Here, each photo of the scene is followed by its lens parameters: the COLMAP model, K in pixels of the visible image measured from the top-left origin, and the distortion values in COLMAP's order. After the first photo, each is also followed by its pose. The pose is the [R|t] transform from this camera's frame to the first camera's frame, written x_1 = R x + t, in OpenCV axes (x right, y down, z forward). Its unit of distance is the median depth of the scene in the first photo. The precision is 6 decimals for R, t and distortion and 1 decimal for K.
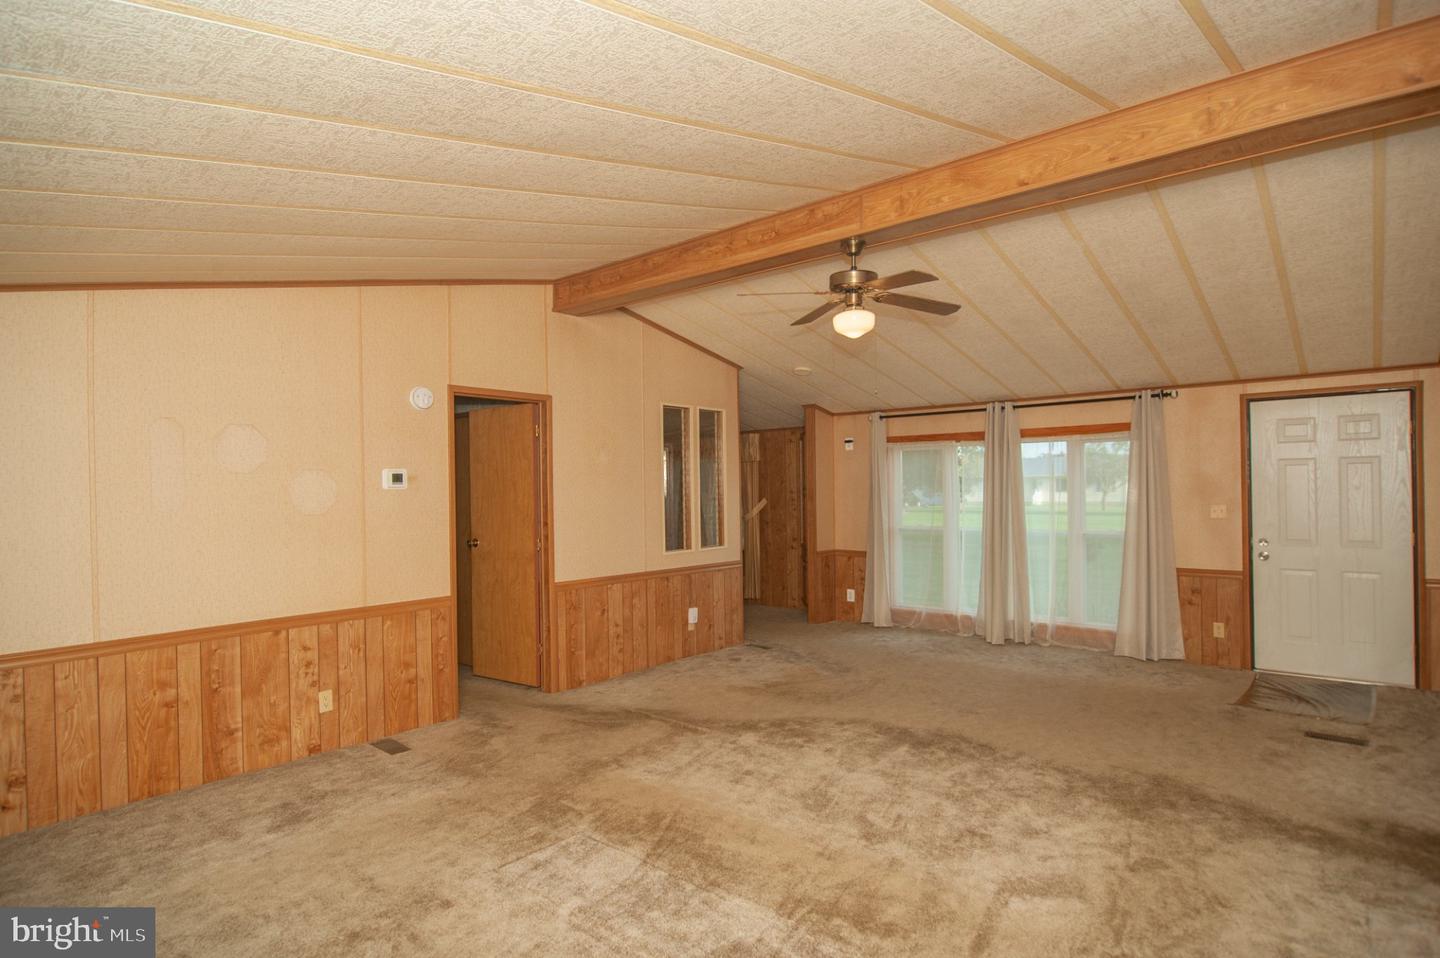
lens RADIAL K [[755.1, 0, 709.0], [0, 755.1, 488.3], [0, 0, 1]] dist [-0.012072, -0.001578]
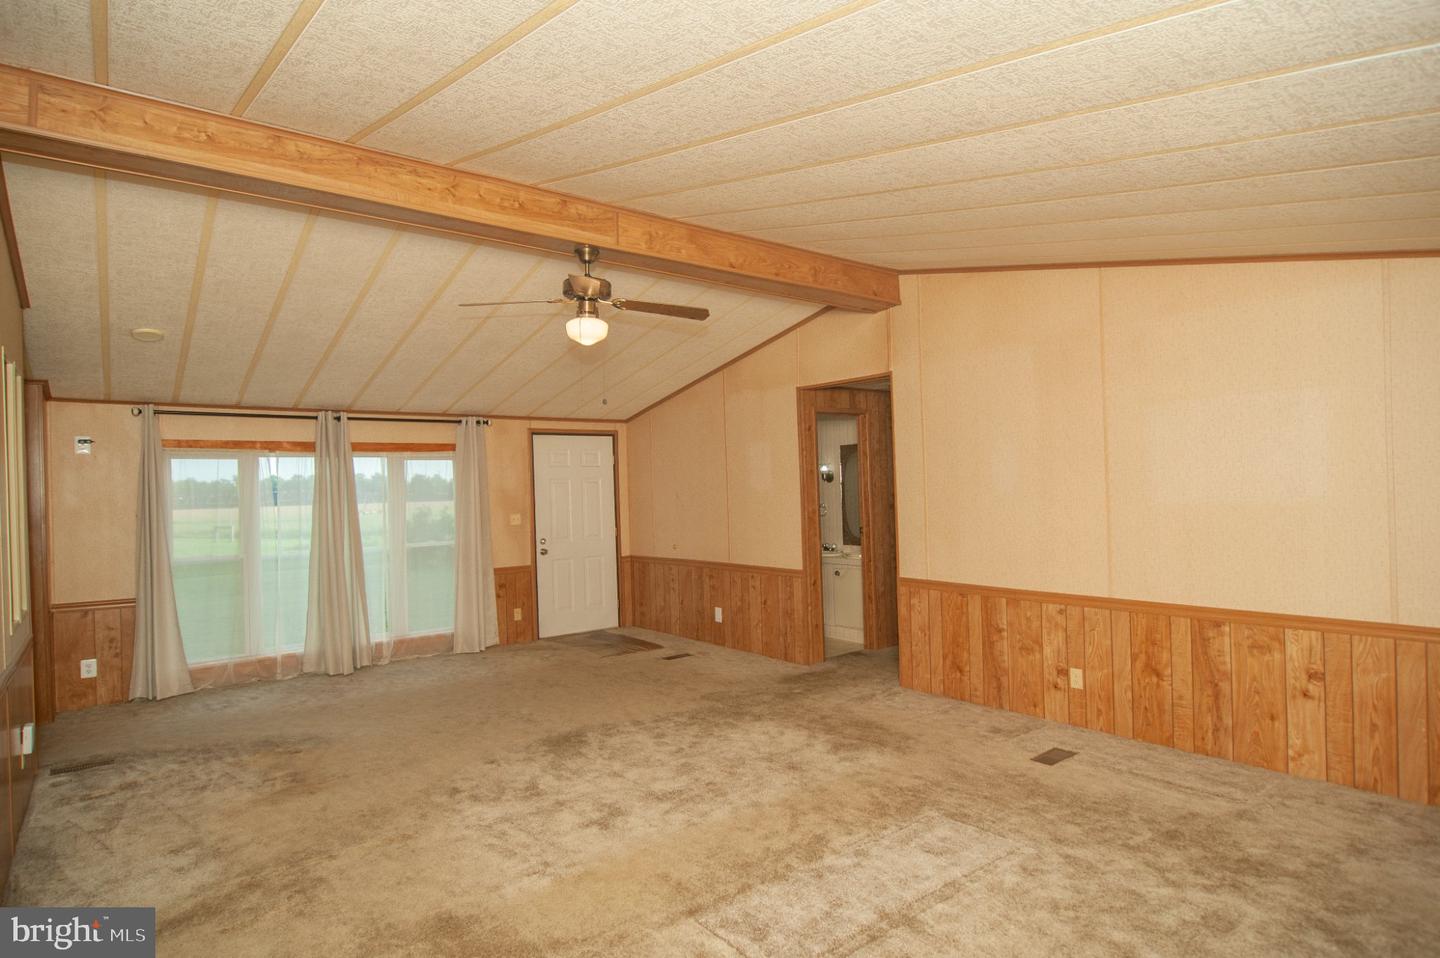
lens RADIAL K [[755.1, 0, 724.9], [0, 755.1, 491.4], [0, 0, 1]] dist [-0.012072, -0.001578]
pose [[0.194934, 0.004843, 0.980804, -0.544282], [0.024961, 0.999639, -0.009897, 0.005505], [-0.980499, 0.026411, 0.194743, 0.460169]]
